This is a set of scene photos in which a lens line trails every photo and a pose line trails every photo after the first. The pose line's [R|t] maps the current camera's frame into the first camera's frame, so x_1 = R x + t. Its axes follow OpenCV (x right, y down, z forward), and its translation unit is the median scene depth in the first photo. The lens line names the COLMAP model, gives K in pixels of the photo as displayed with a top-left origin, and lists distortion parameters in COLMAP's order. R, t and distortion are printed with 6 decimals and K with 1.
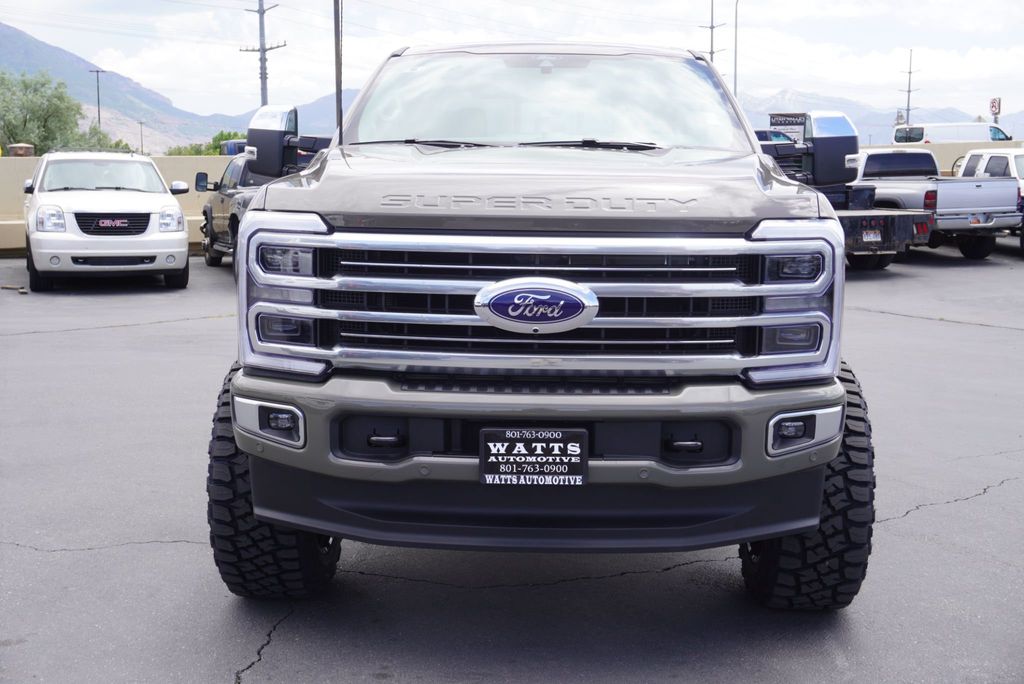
lens RADIAL K [[1196.7, 0, 512.0], [0, 1196.7, 342.0], [0, 0, 1]] dist [-0.003605, 0.045176]
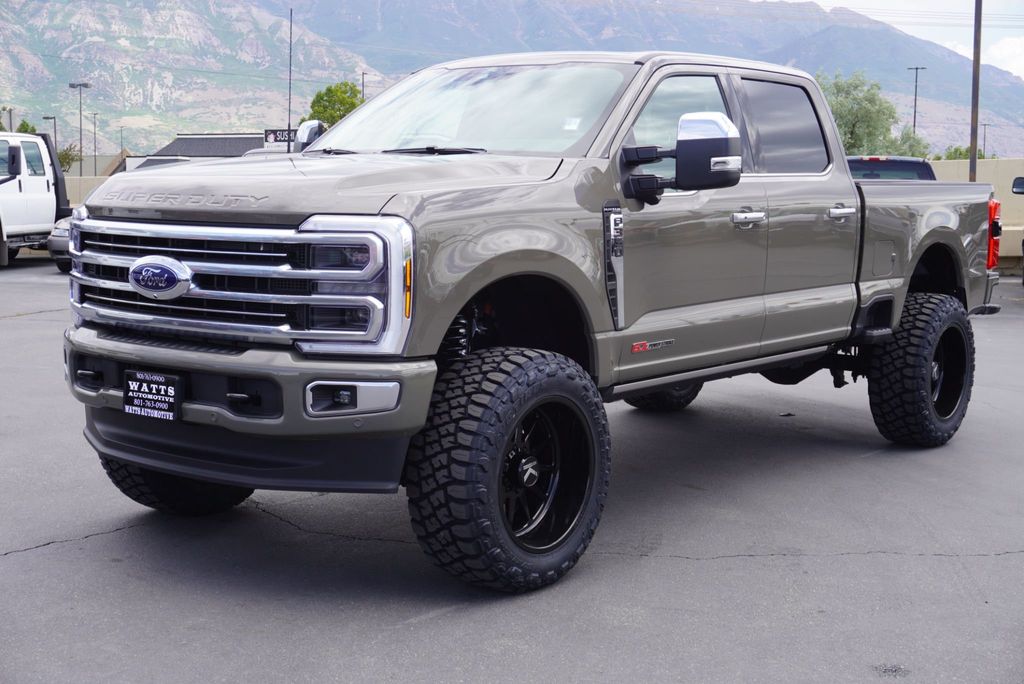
lens RADIAL K [[1406.0, 0, 512.0], [0, 1406.0, 342.0], [0, 0, 1]] dist [0.016919, -0.013278]
pose [[0.807347, 0.066281, -0.586342, 1.192600], [-0.083205, 0.996531, -0.001917, 0.009656], [0.584181, 0.050334, 0.810061, -0.002330]]
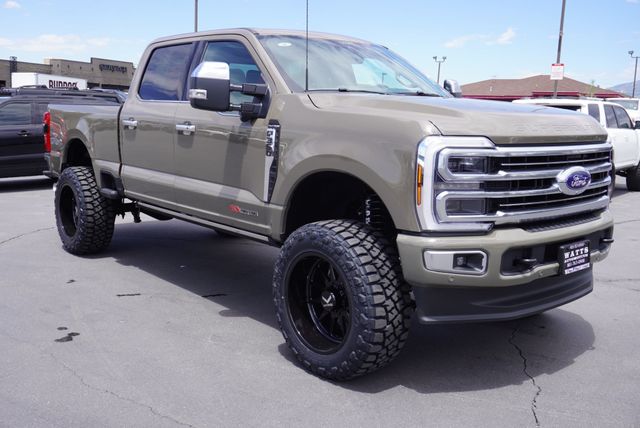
lens RADIAL K [[642.9, 0, 320.0], [0, 642.9, 214.0], [0, 0, 1]] dist [0.005436, 0.003355]
pose [[0.733581, -0.106293, 0.671238, -0.980614], [0.083945, 0.994301, 0.065710, -0.078806], [-0.674398, 0.008143, 0.738323, 0.489918]]
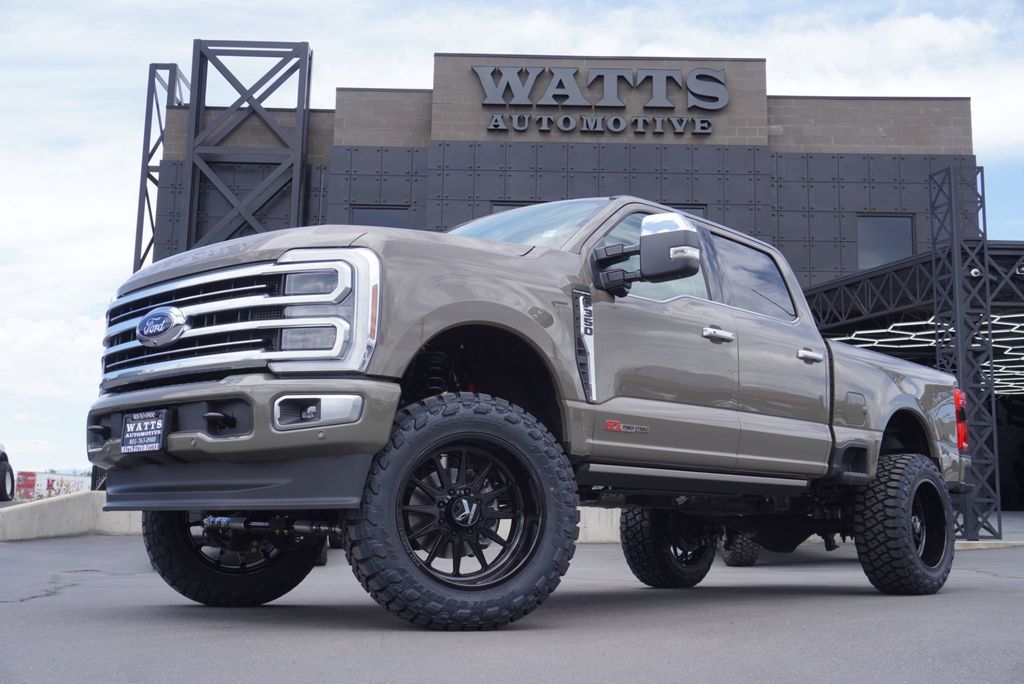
lens RADIAL K [[1154.8, 0, 545.0], [0, 1154.8, 341.2], [0, 0, 1]] dist [-0.064372, 0.003583]
pose [[0.780532, -0.109943, -0.615372, 1.186285], [-0.081468, 0.958126, -0.274513, 0.315212], [0.619785, 0.264399, 0.738891, 0.275093]]
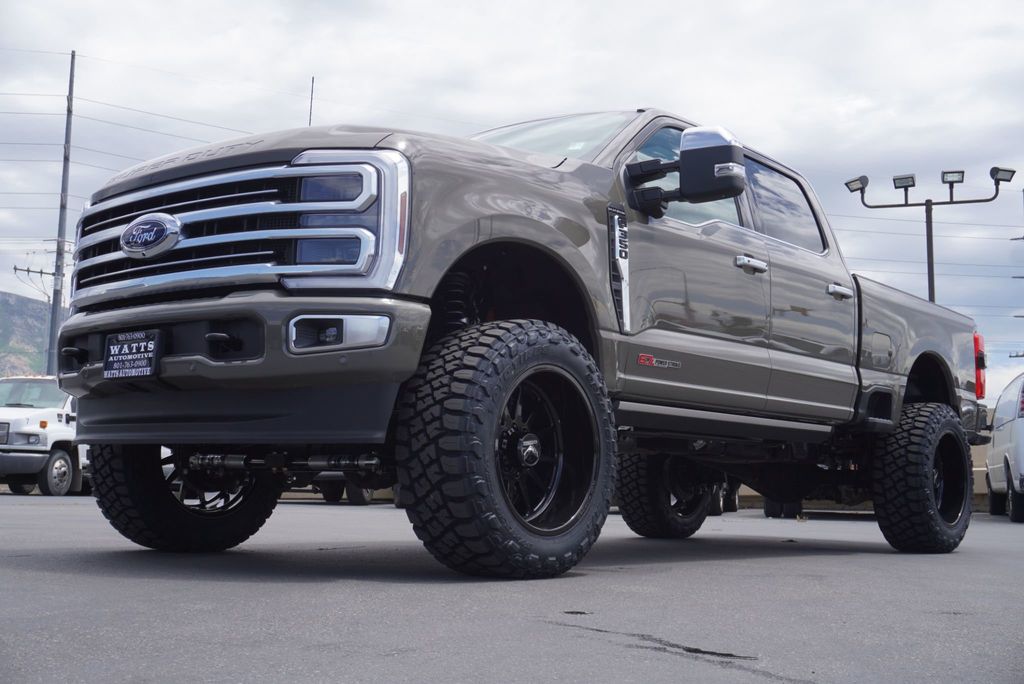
lens RADIAL K [[1196.7, 0, 512.0], [0, 1196.7, 342.0], [0, 0, 1]] dist [-0.003605, 0.045176]
pose [[0.797416, -0.062853, -0.600148, 1.041331], [-0.095961, 0.968696, -0.228953, 0.319179], [0.595751, 0.240162, 0.766422, 0.287565]]
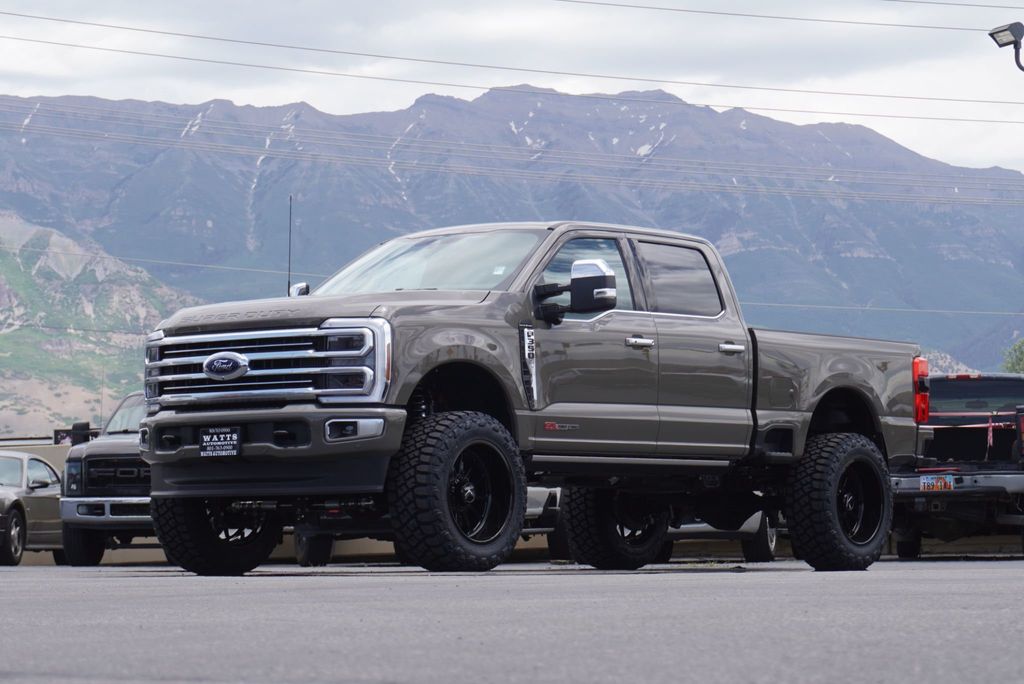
lens RADIAL K [[2845.2, 0, 512.0], [0, 2845.2, 342.0], [0, 0, 1]] dist [0.151248, -0.068462]
pose [[0.803658, -0.056963, -0.592359, 3.133162], [-0.064635, 0.981164, -0.182043, 0.743378], [0.591571, 0.184588, 0.784839, -2.382319]]
